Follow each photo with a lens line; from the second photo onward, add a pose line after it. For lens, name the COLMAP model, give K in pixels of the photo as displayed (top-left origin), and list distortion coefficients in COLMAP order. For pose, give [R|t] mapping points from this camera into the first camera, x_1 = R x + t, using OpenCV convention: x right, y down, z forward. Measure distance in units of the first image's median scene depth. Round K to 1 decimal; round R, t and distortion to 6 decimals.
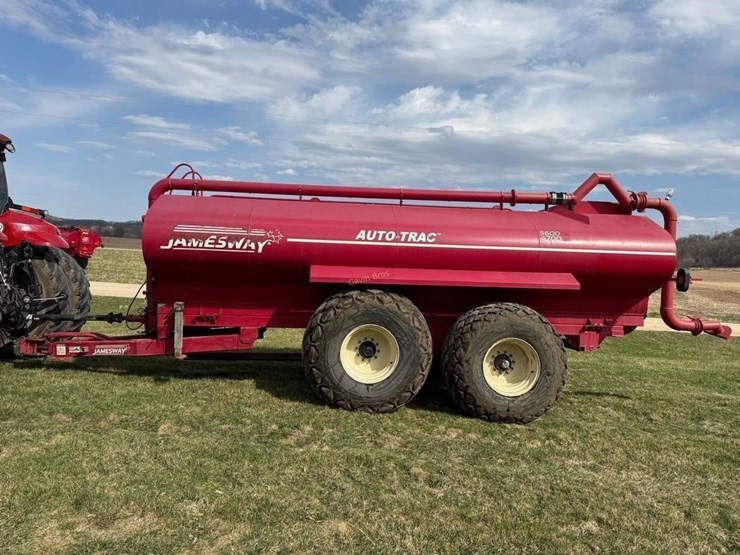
lens RADIAL K [[526.1, 0, 370.6], [0, 526.1, 286.7], [0, 0, 1]] dist [0.050373, -0.055217]
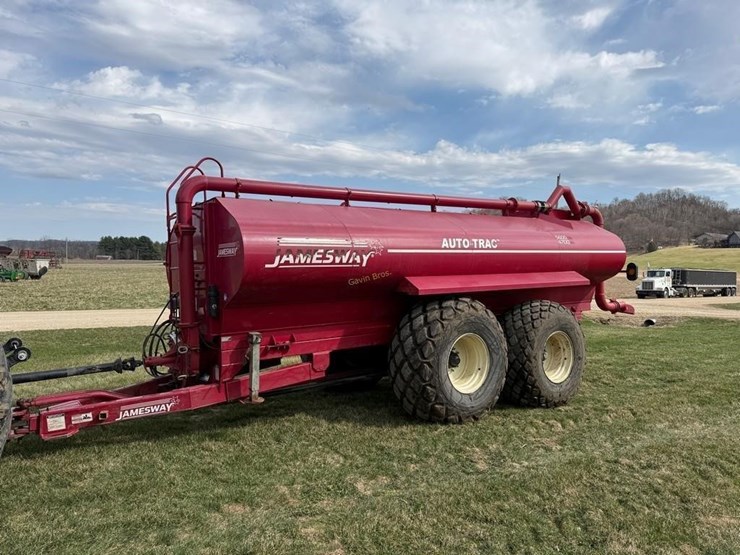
lens RADIAL K [[526.1, 0, 372.3], [0, 526.1, 291.3], [0, 0, 1]] dist [0.050373, -0.055217]
pose [[0.855392, -0.072024, 0.512949, -0.572405], [0.063068, 0.997400, 0.034874, -0.046554], [-0.514127, 0.002519, 0.857711, 0.209189]]
